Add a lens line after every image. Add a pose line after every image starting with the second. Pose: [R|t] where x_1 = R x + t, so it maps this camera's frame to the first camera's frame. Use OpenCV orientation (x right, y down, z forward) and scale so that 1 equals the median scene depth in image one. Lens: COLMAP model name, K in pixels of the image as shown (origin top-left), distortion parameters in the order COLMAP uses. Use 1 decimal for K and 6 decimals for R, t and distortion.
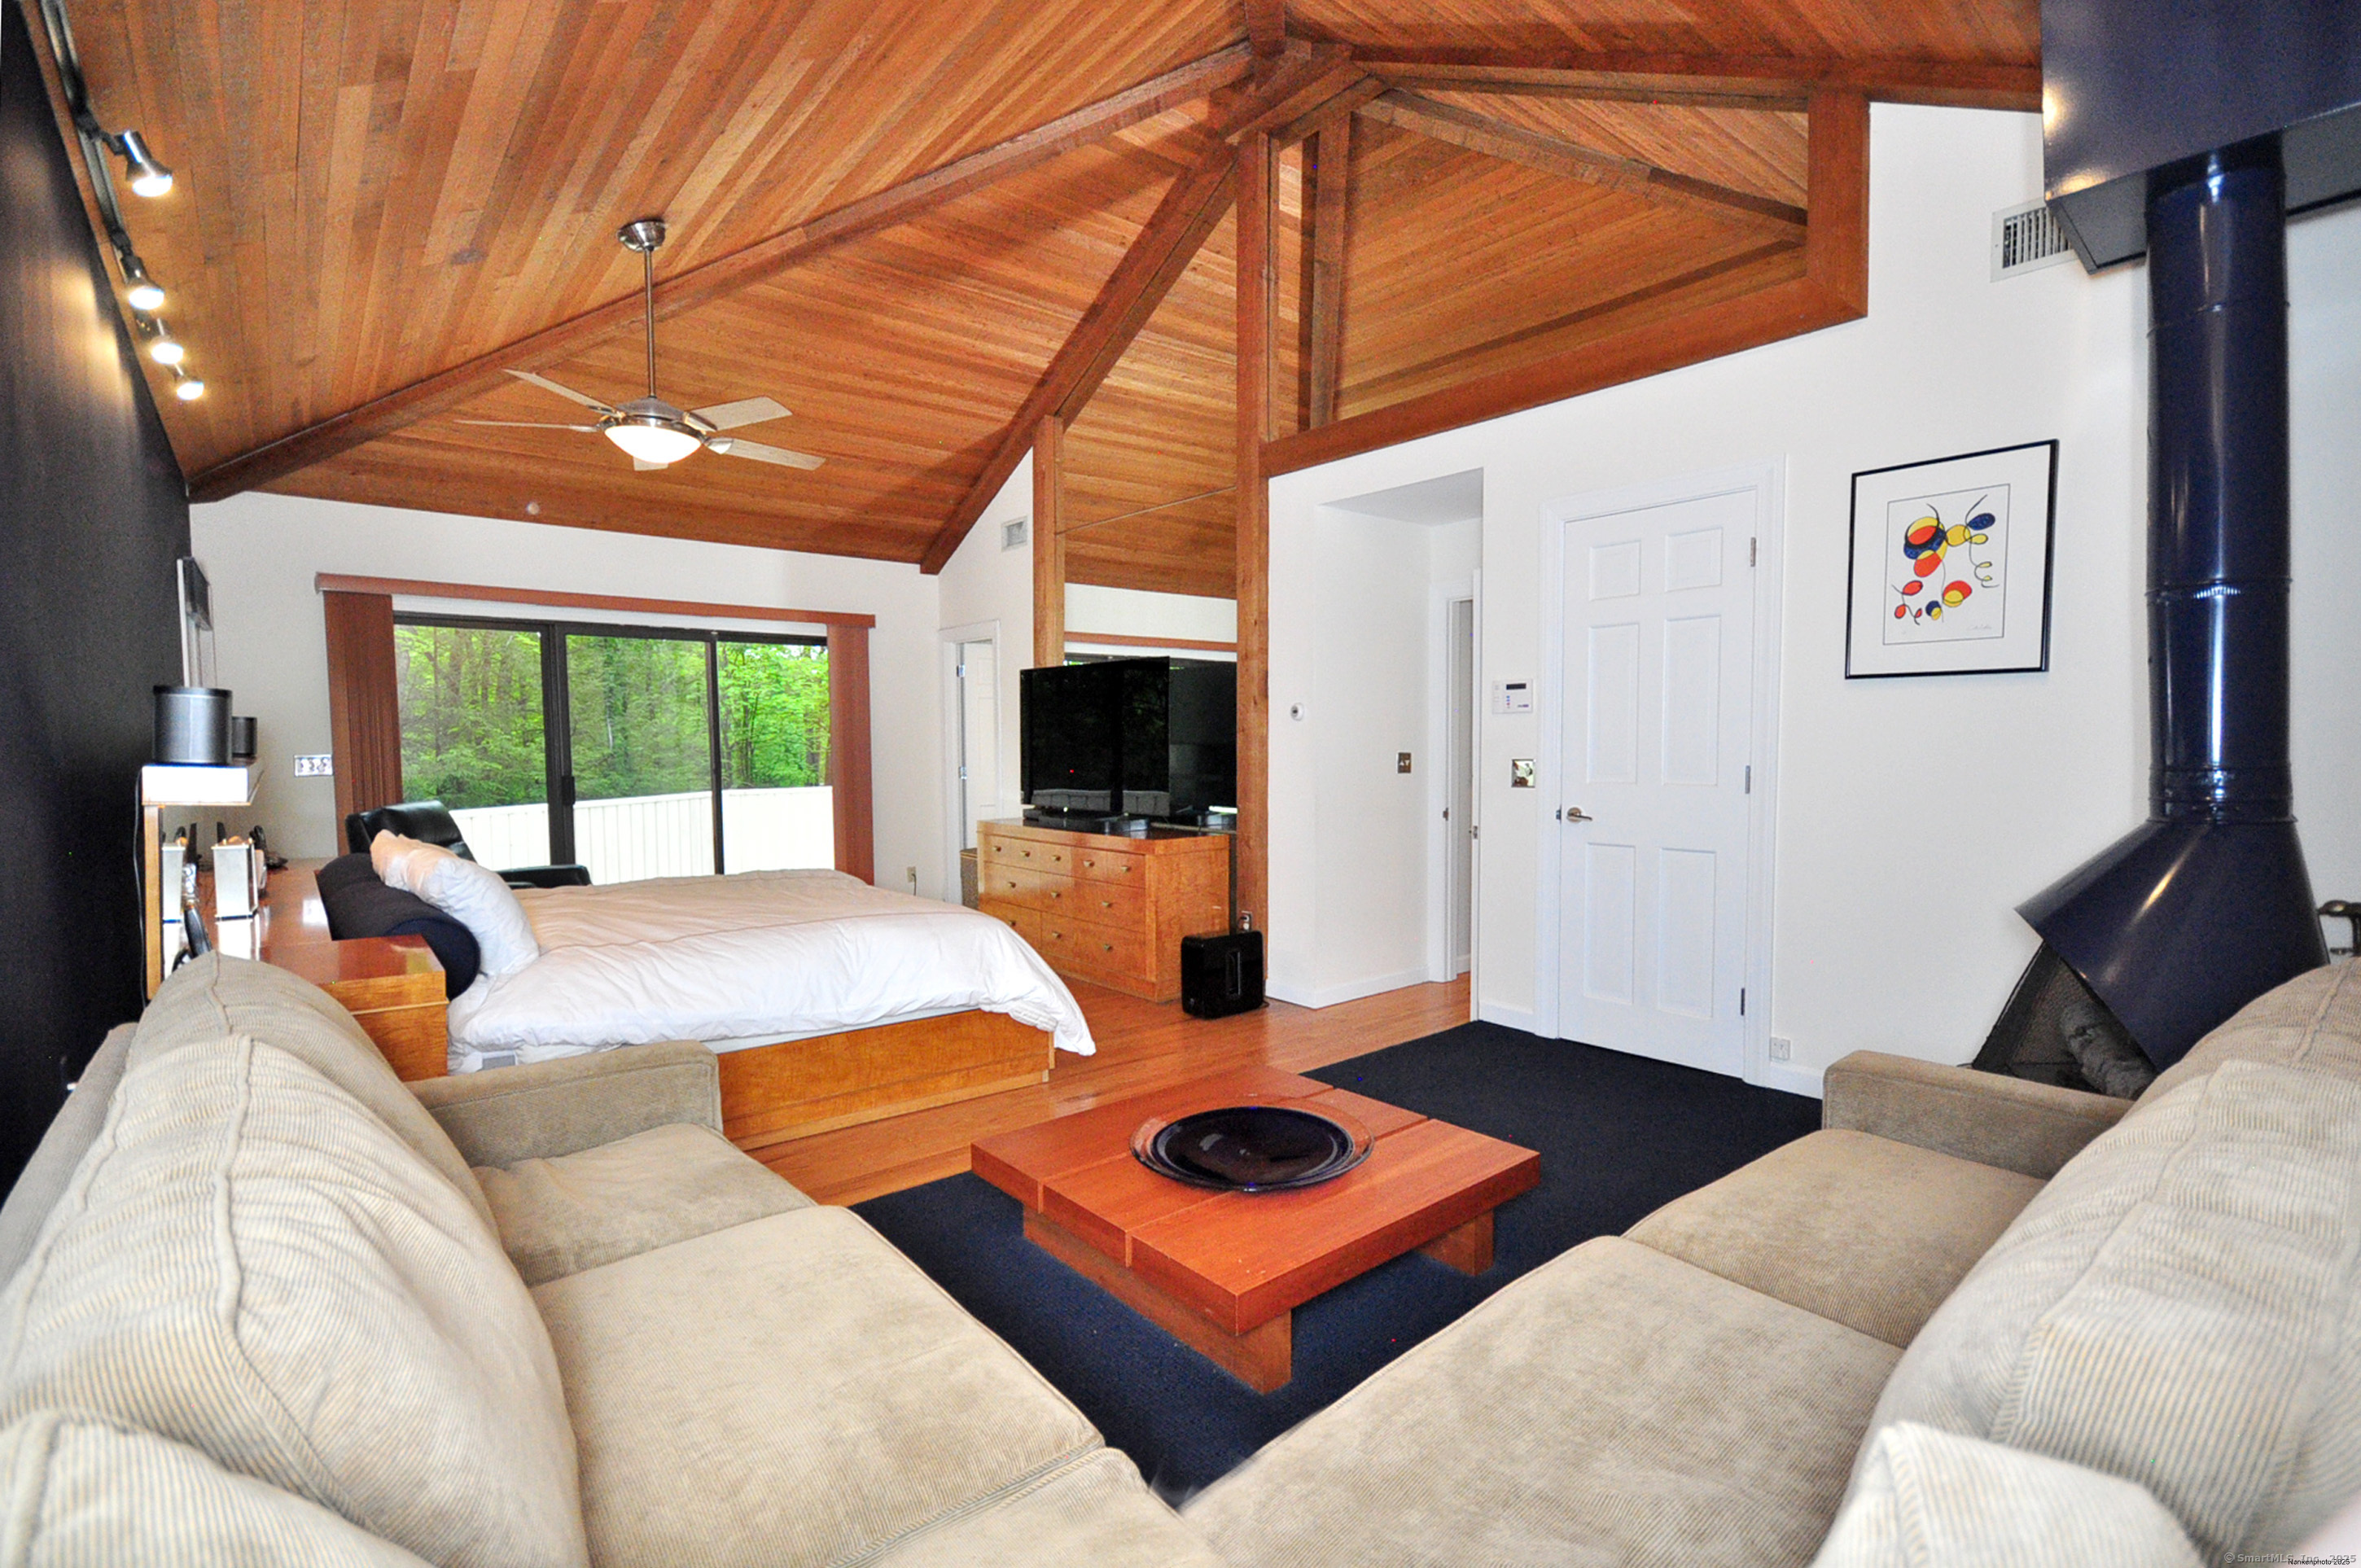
lens RADIAL K [[1041.9, 0, 1192.3], [0, 1041.9, 787.2], [0, 0, 1]] dist [0.003420, -0.003452]
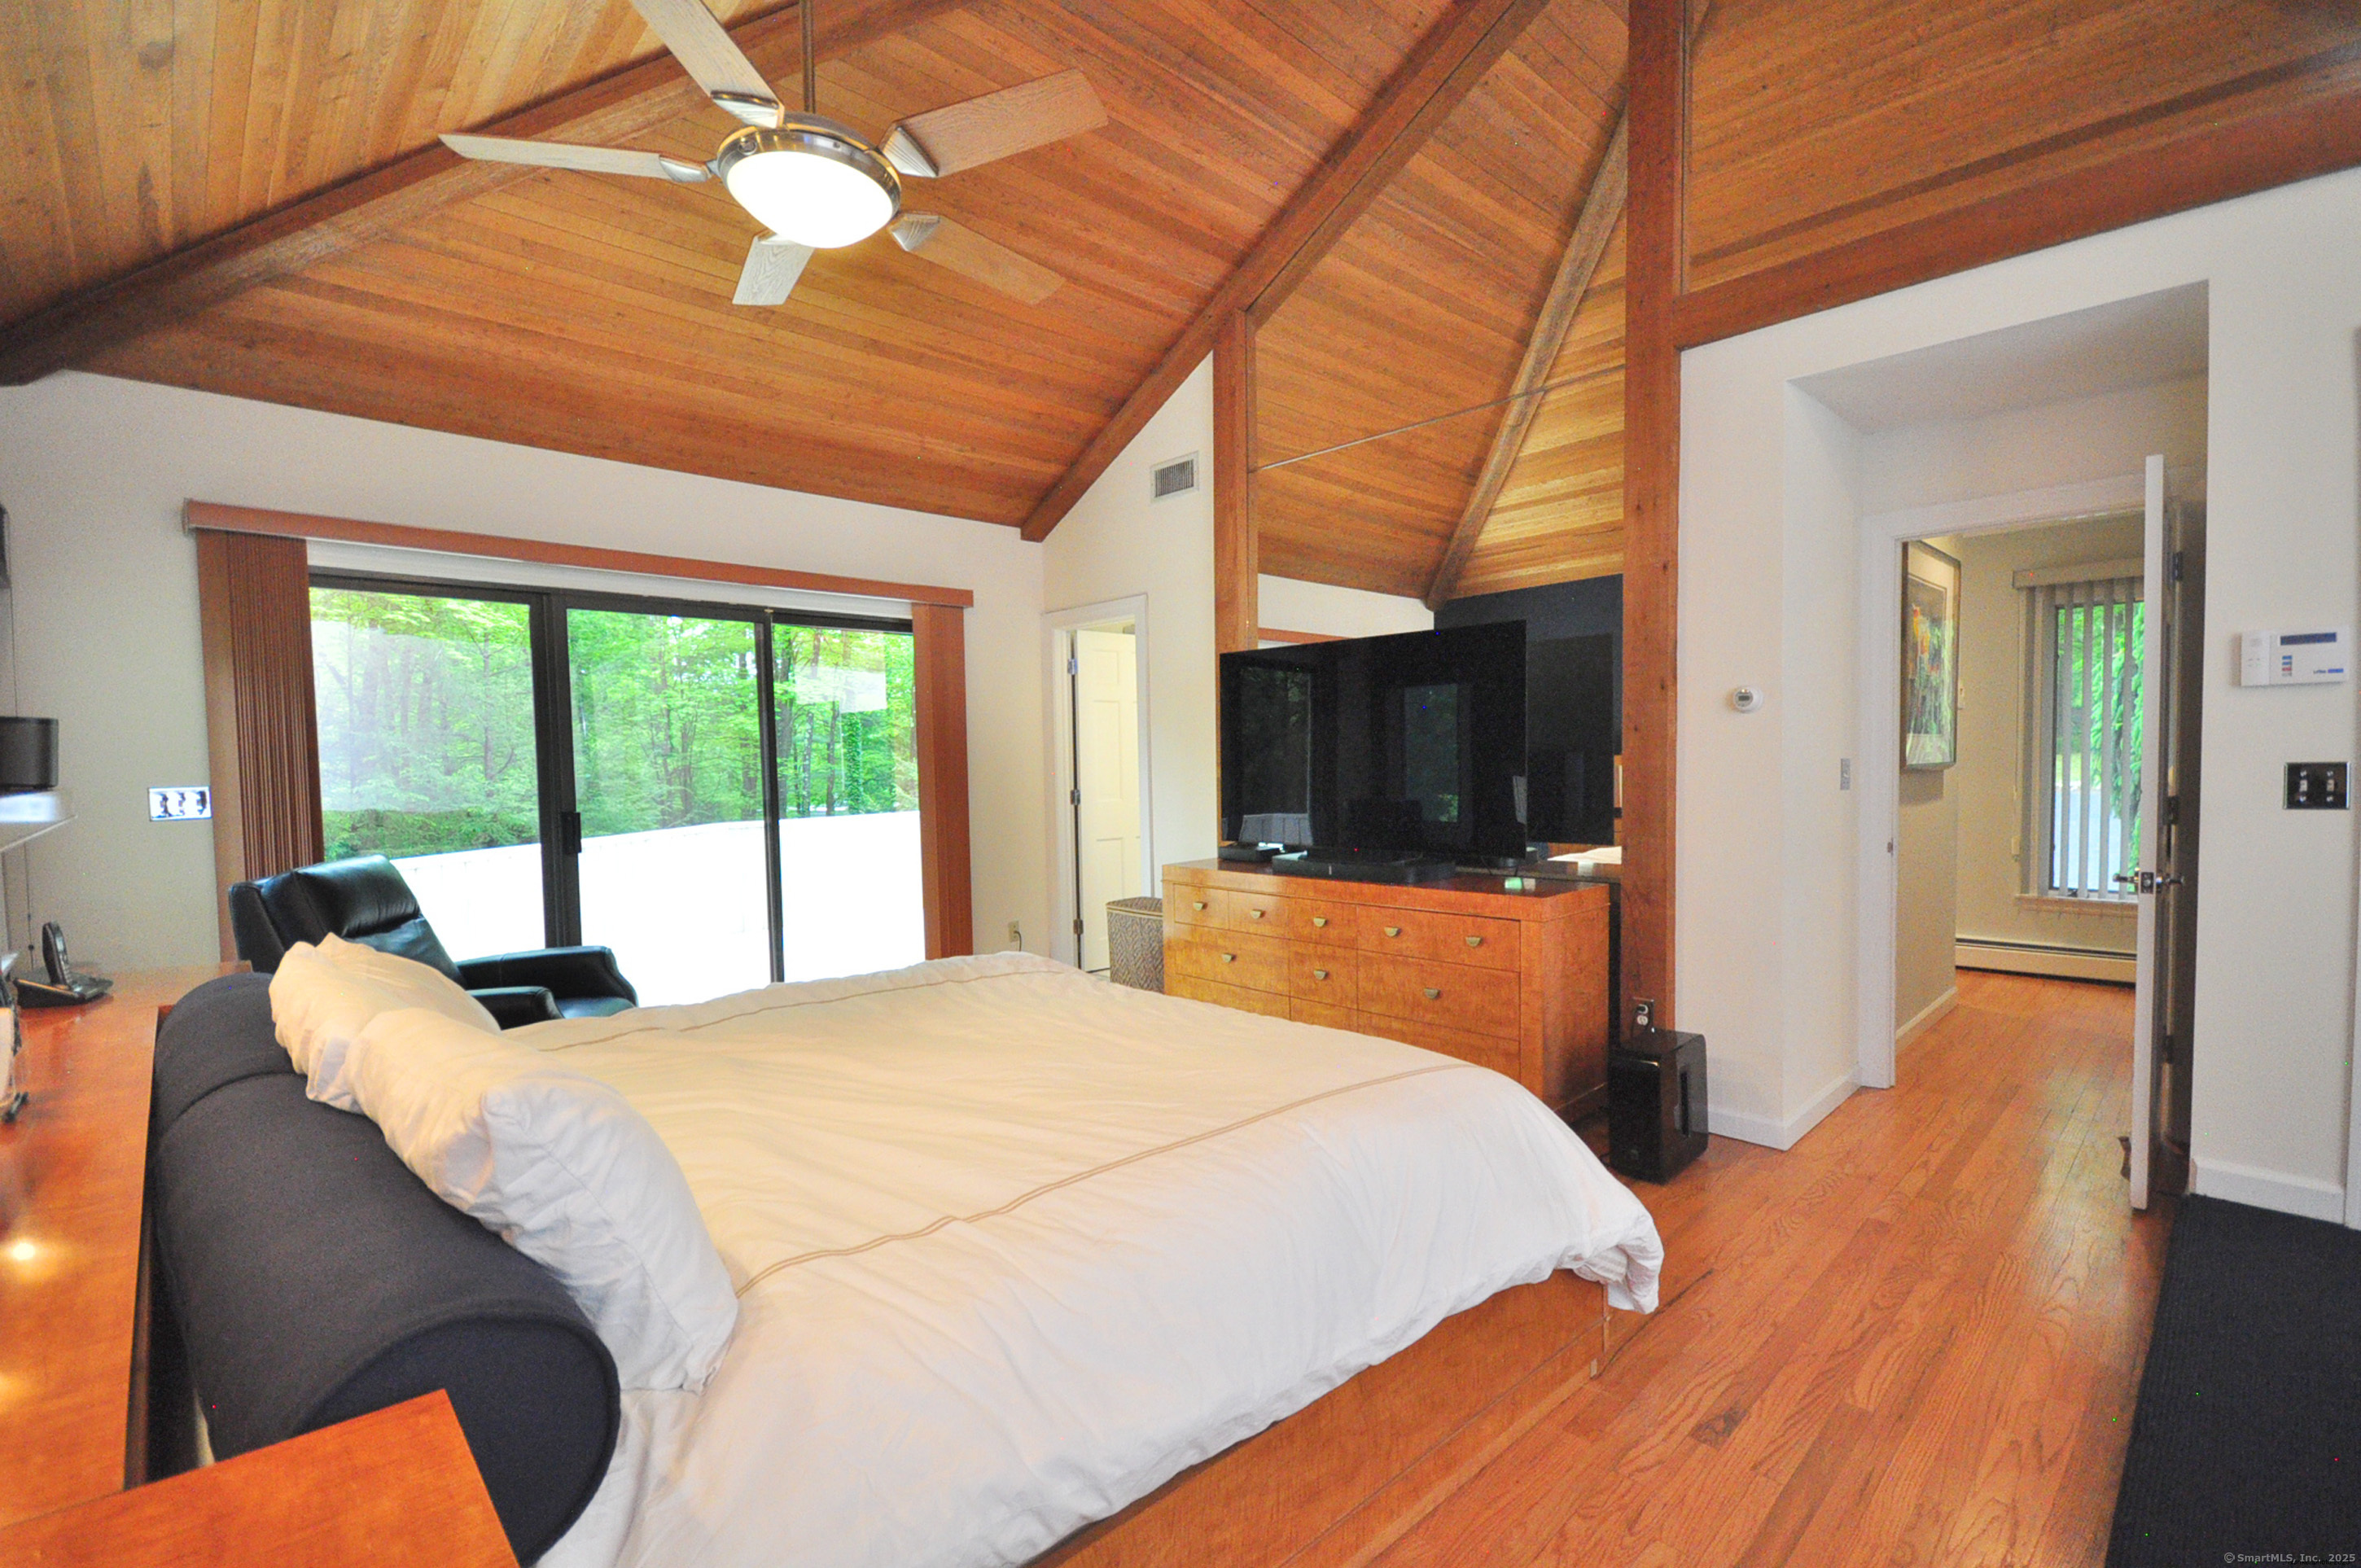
lens RADIAL K [[1042.0, 0, 1185.1], [0, 1042.0, 787.2], [0, 0, 1]] dist [0.009652, -0.009165]
pose [[0.998296, -0.016300, 0.056033, -0.229927], [0.017386, 0.999669, -0.018952, -0.007791], [-0.055705, 0.019894, 0.998249, 0.286082]]
